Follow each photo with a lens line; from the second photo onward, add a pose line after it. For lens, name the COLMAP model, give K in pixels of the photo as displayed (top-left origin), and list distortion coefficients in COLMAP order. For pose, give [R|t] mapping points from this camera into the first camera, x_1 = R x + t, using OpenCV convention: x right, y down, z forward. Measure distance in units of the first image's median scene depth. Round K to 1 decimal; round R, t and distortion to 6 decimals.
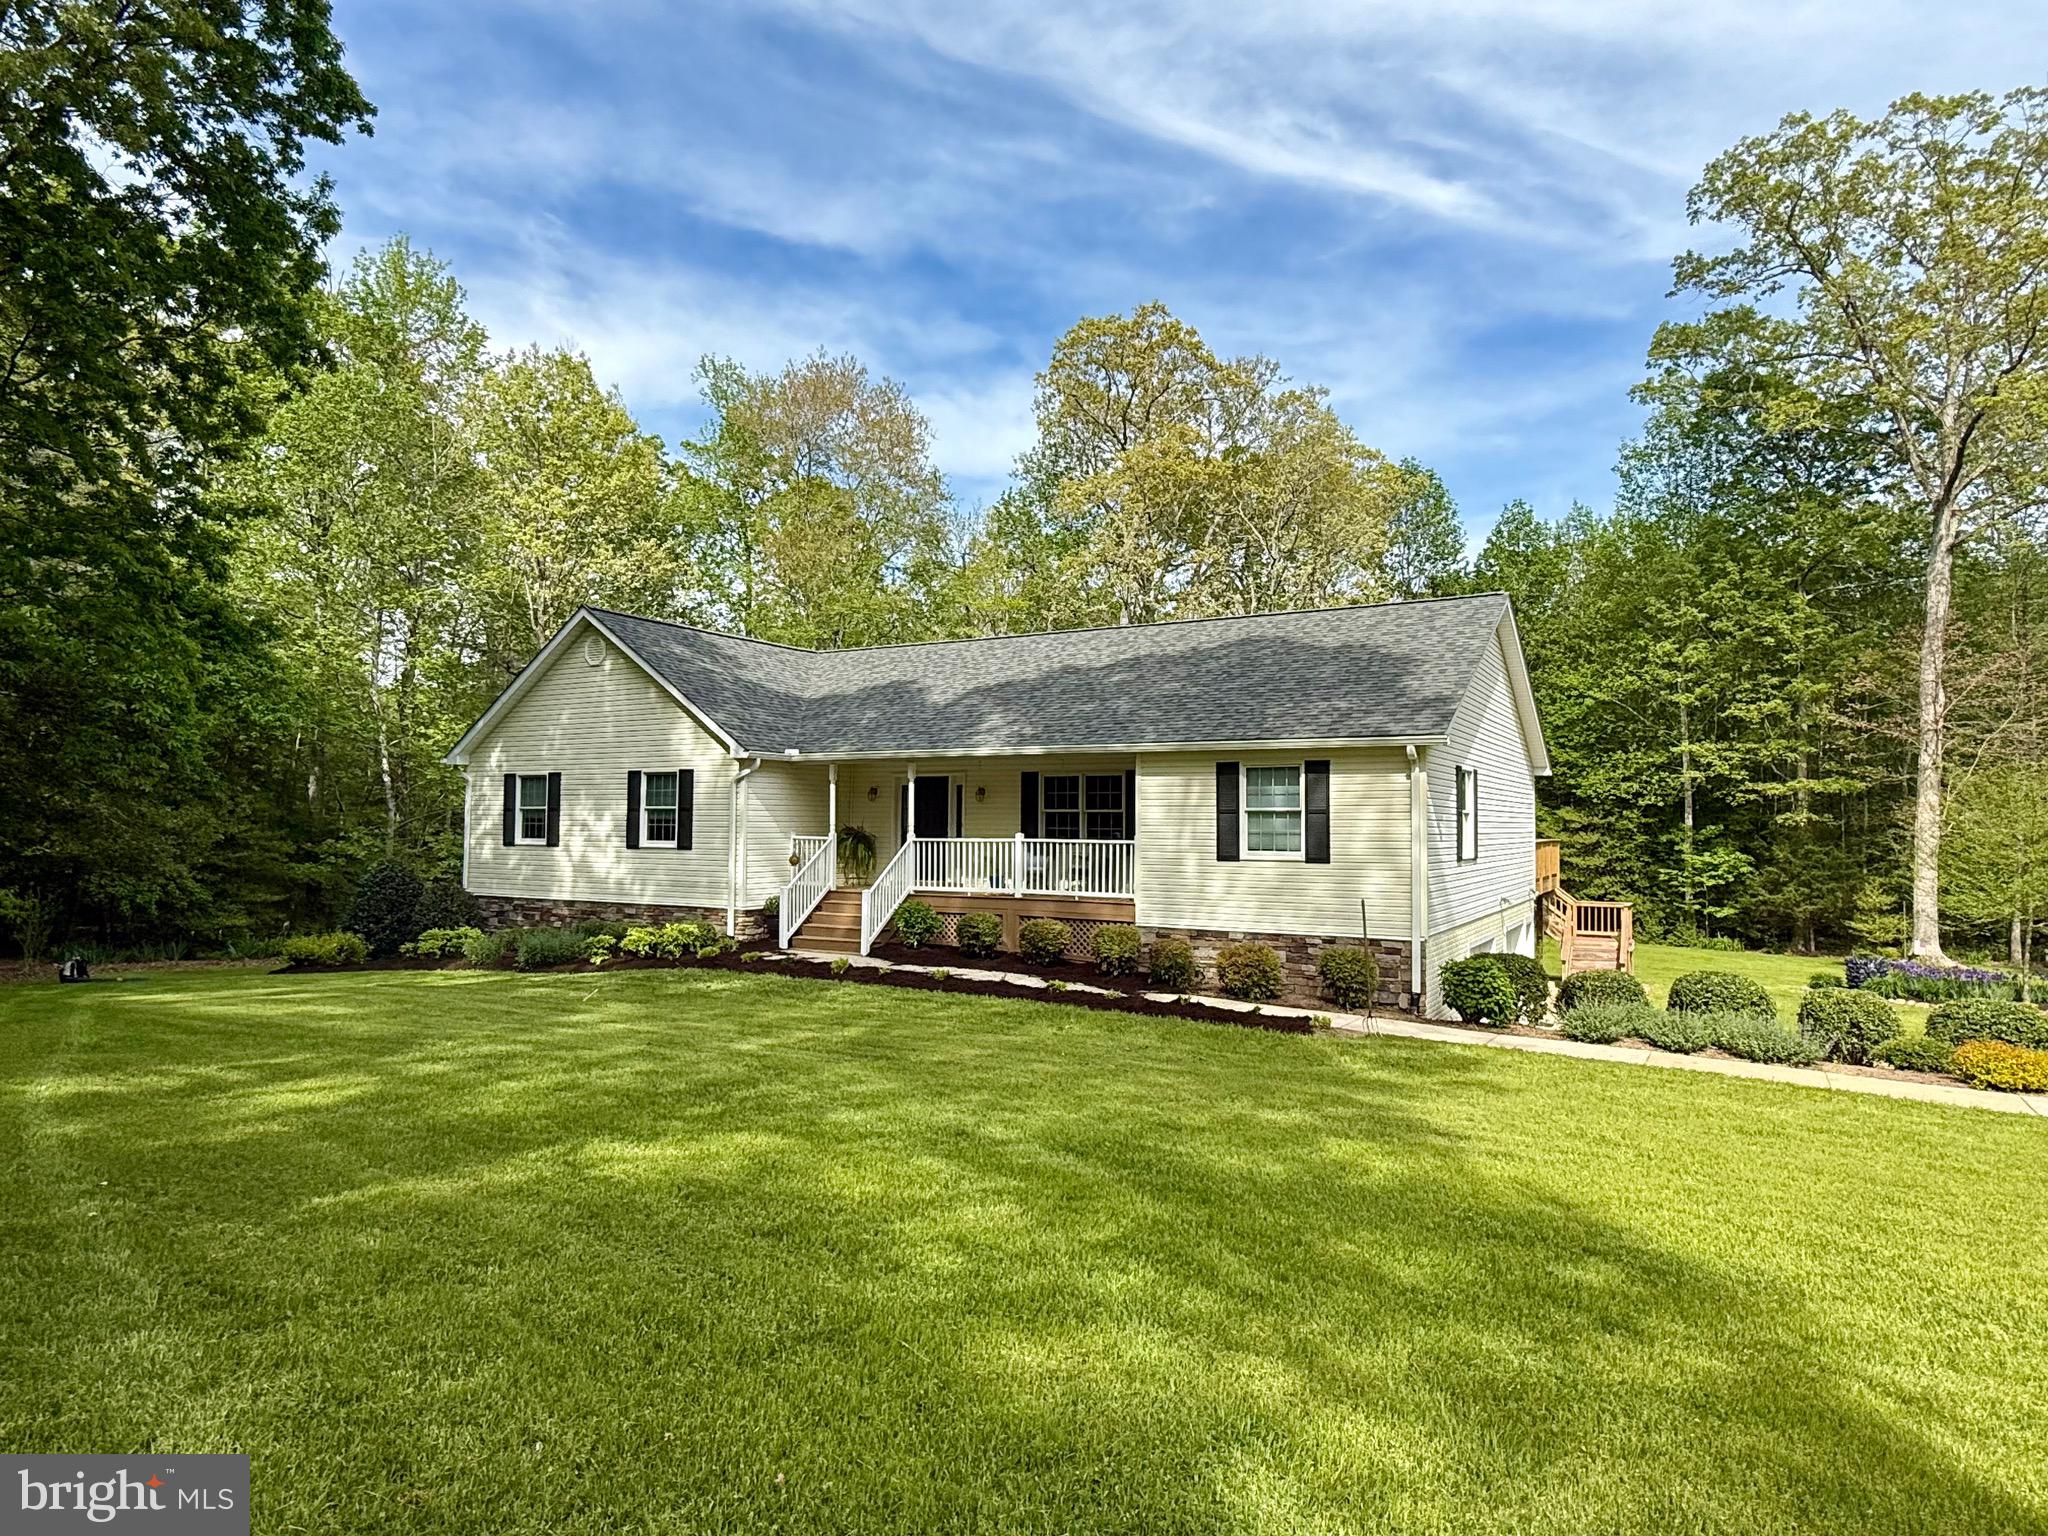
lens RADIAL K [[1234.4, 0, 1024.2], [0, 1234.4, 771.5], [0, 0, 1]] dist [0.022182, 0.000376]
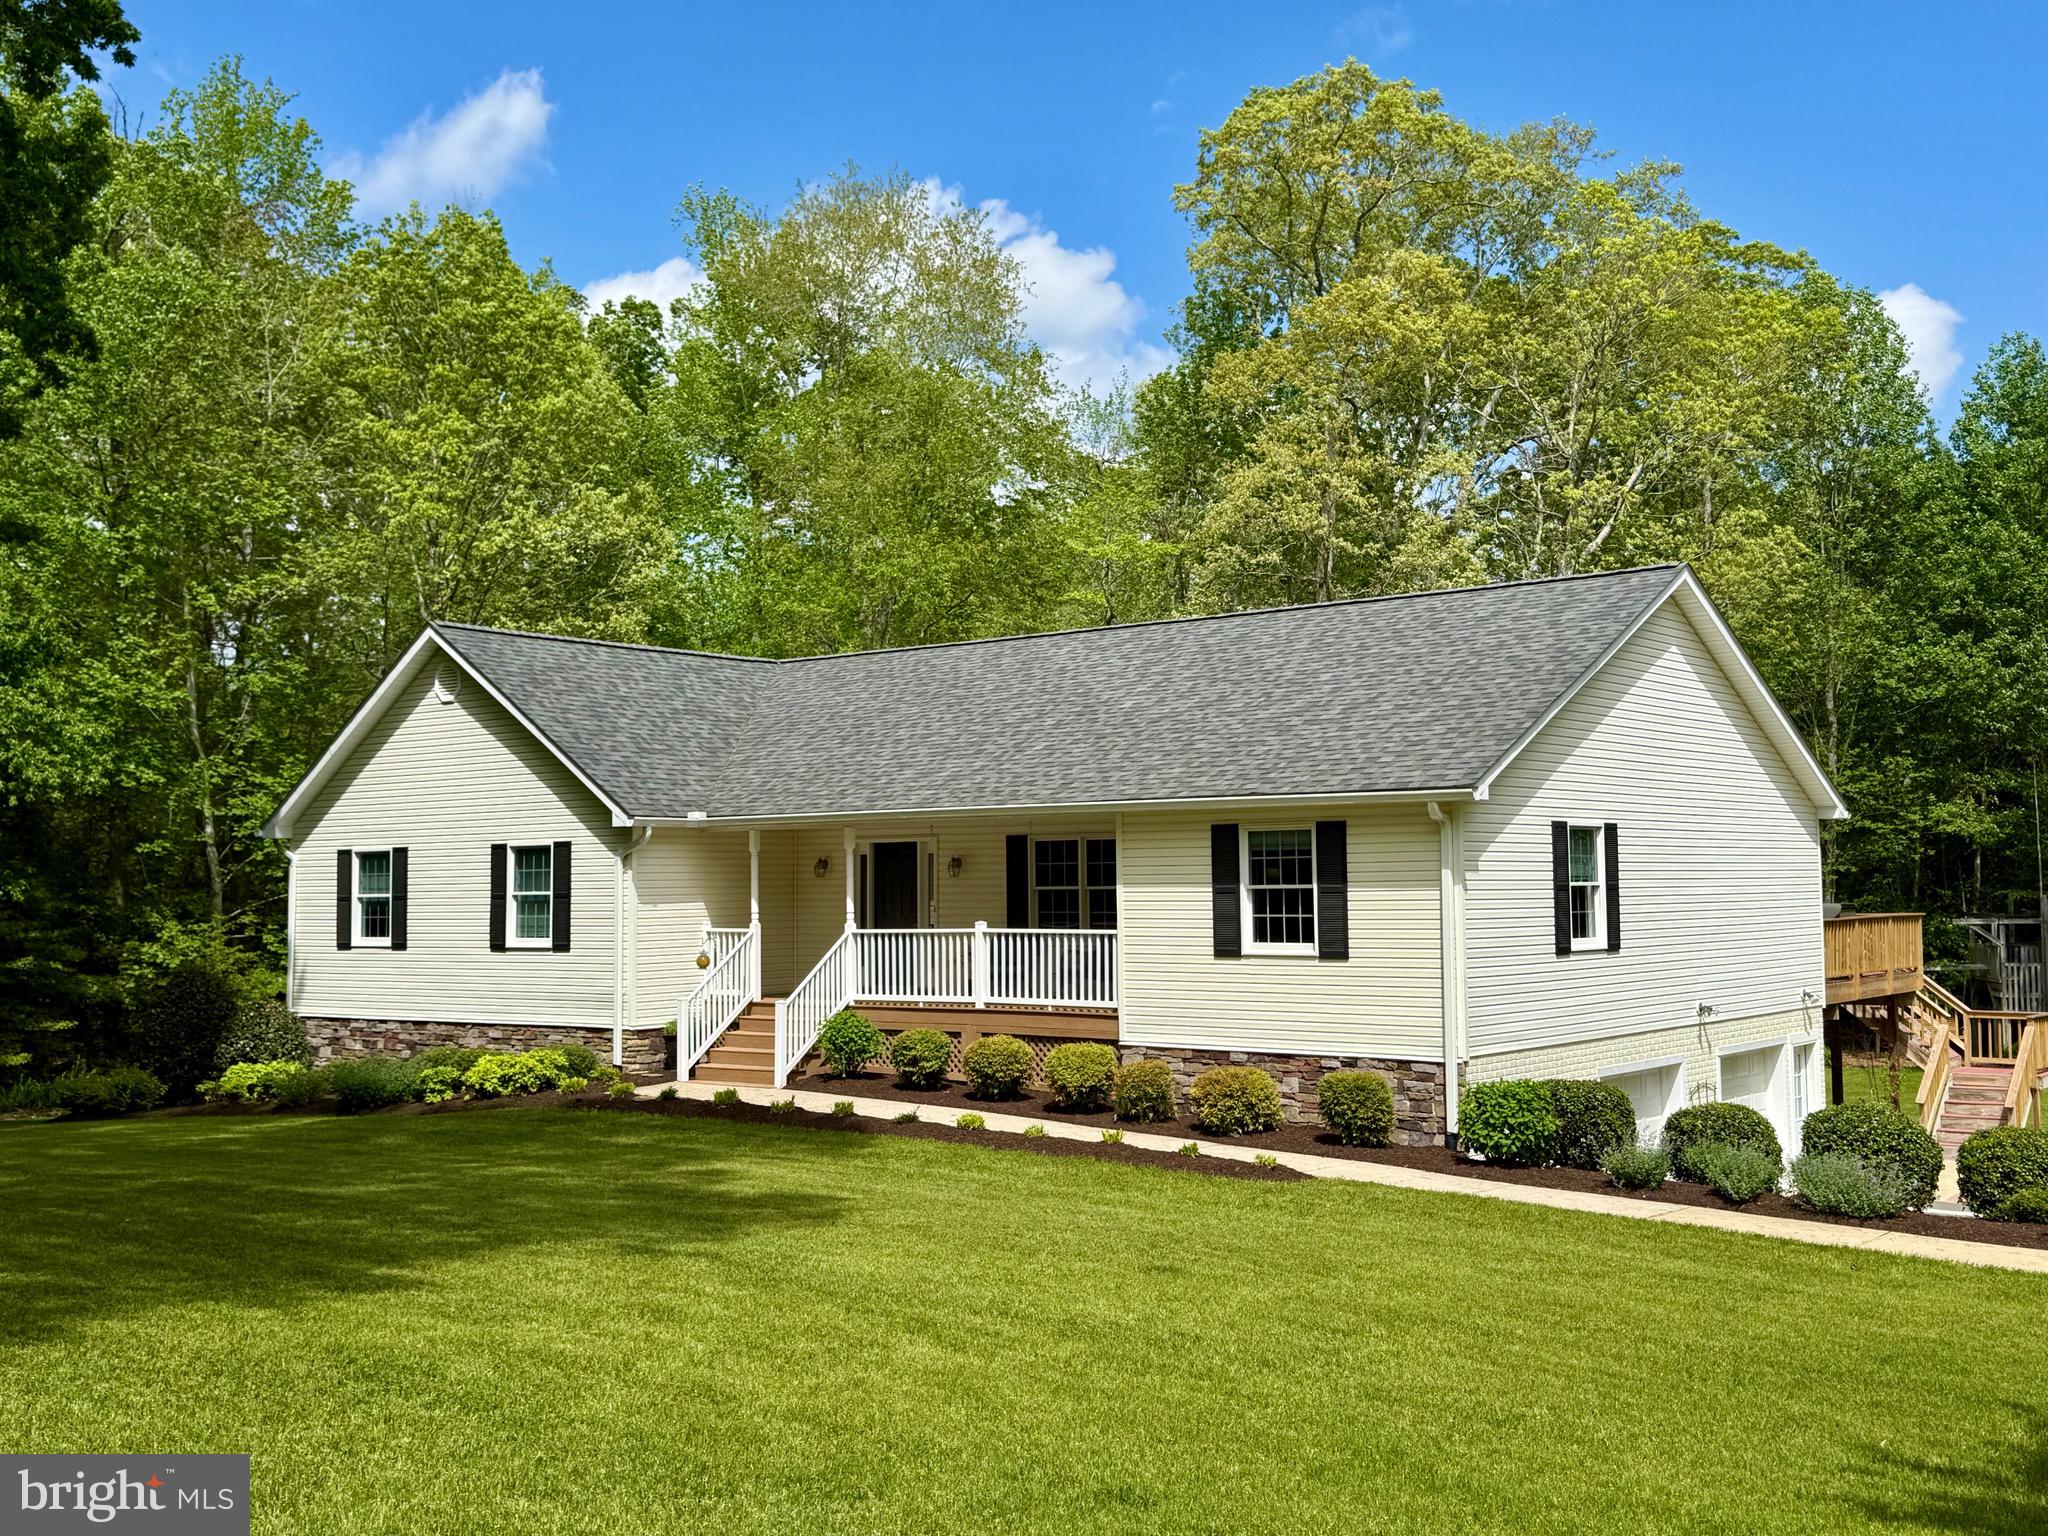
lens RADIAL K [[2118.2, 0, 1026.0], [0, 2118.2, 745.0], [0, 0, 1]] dist [0.086493, 0.013385]
pose [[0.991058, -0.026536, -0.130770, 0.169677], [0.023368, 0.999396, -0.025707, -0.020122], [0.131373, 0.022421, 0.991079, -0.229576]]
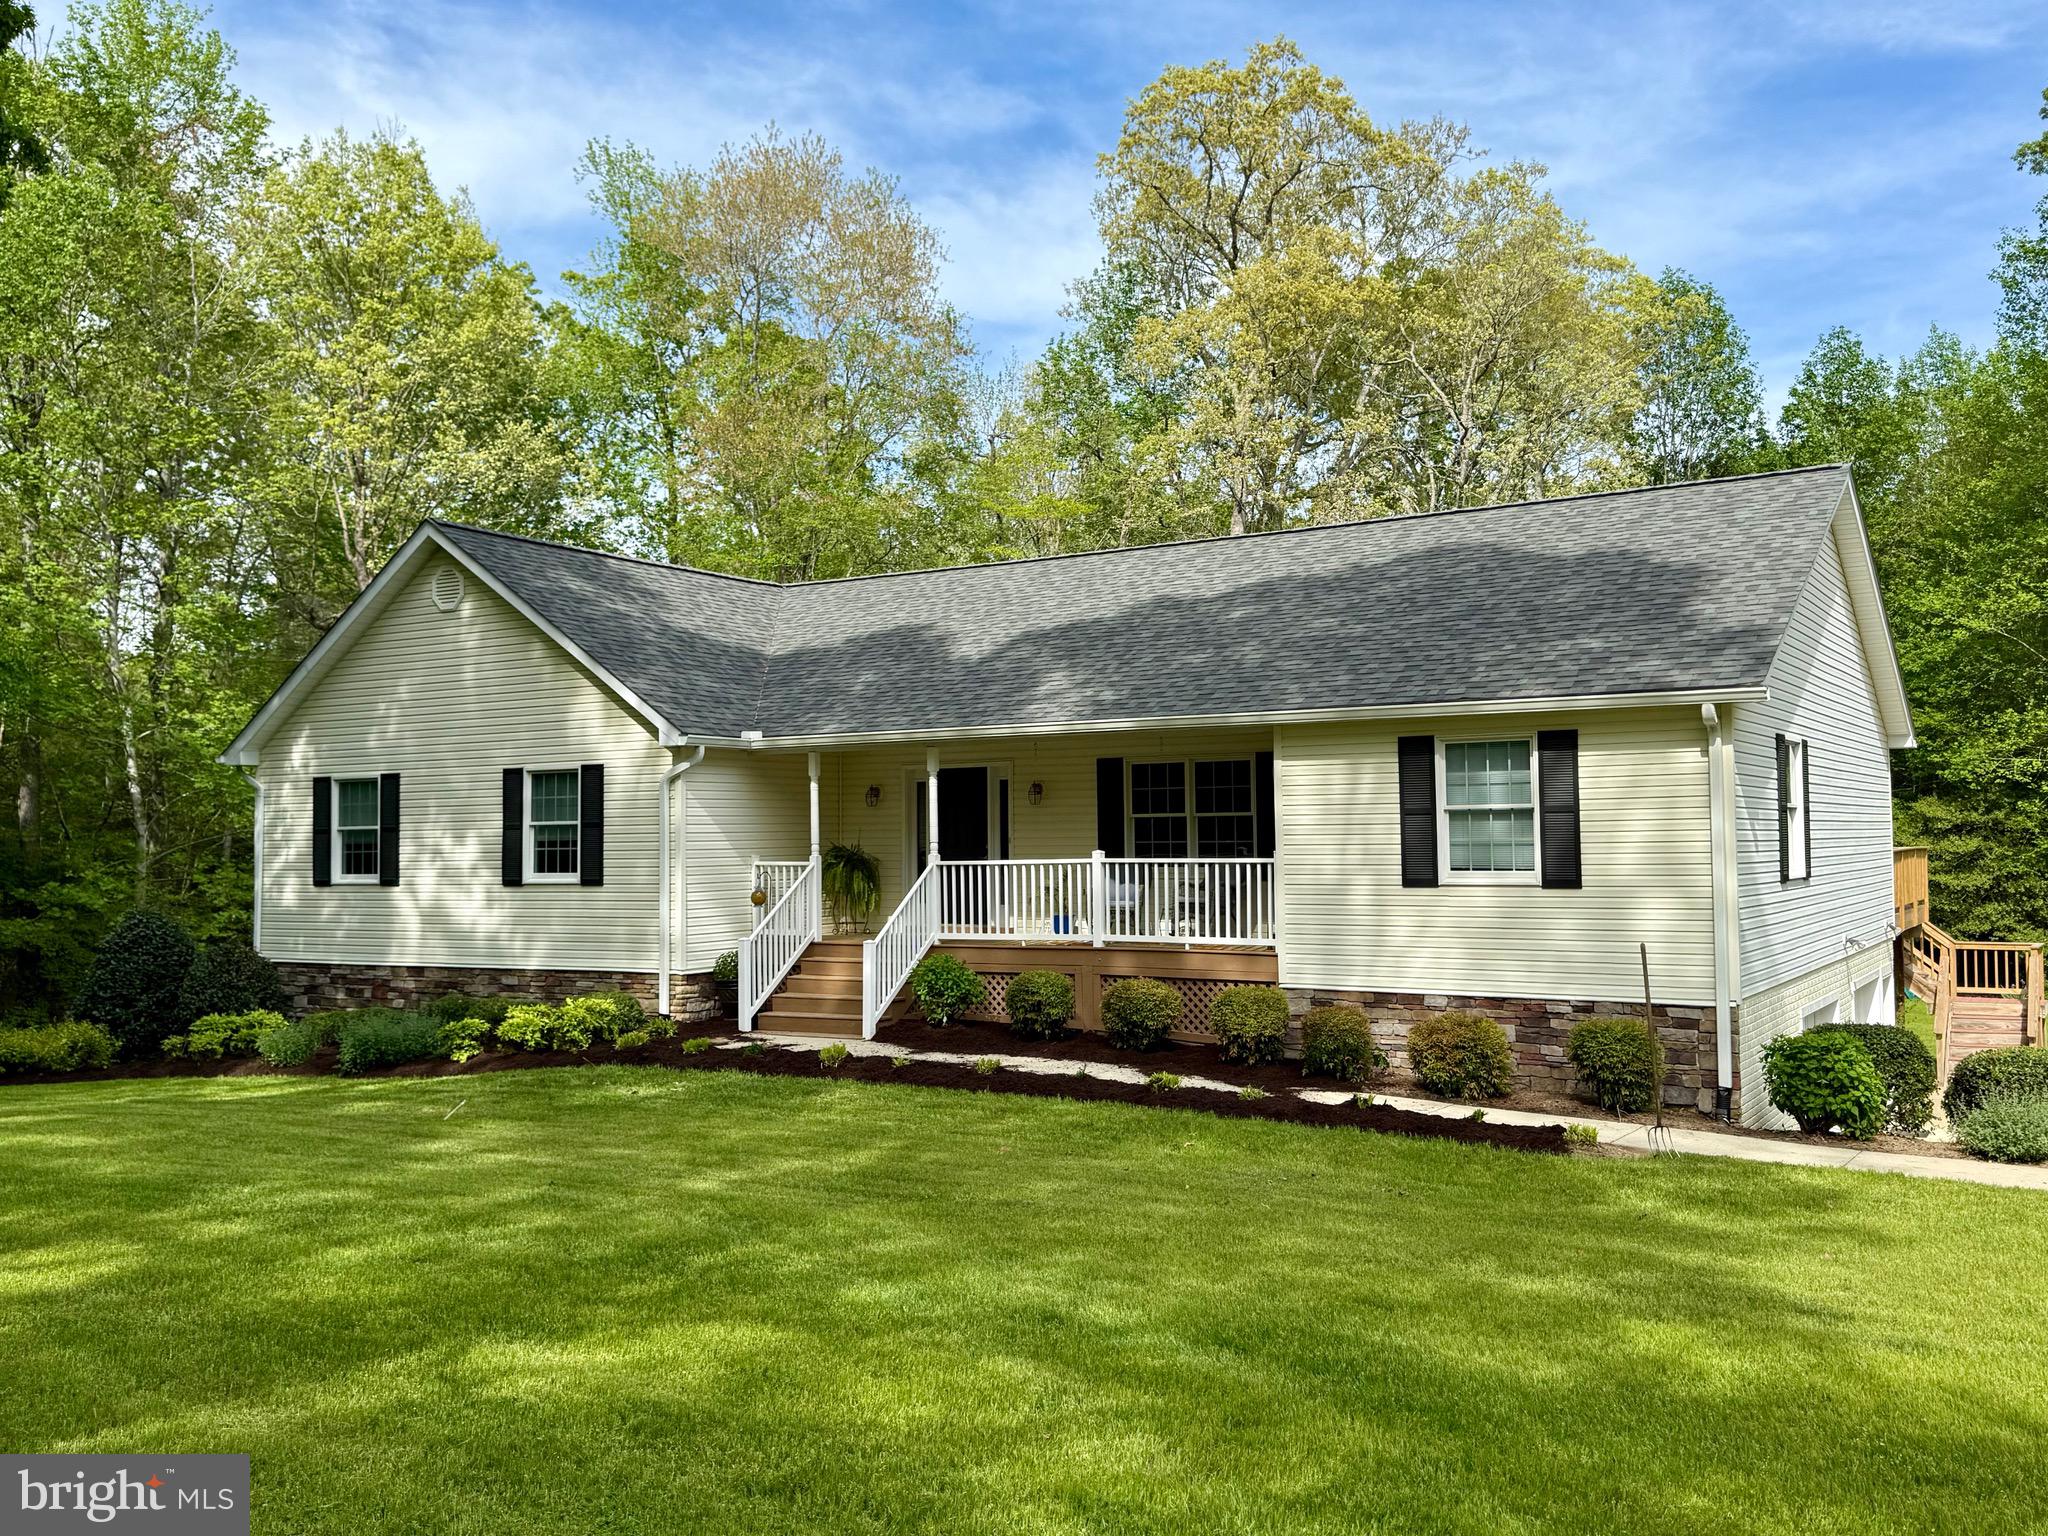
lens RADIAL K [[1808.1, 0, 1024.0], [0, 1808.1, 768.0], [0, 0, 1]] dist [0.150275, -0.231620]
pose [[0.999562, -0.020108, -0.021731, -0.020002], [0.020144, 0.999796, 0.001439, 0.003195], [0.021698, -0.001876, 0.999763, 0.027386]]
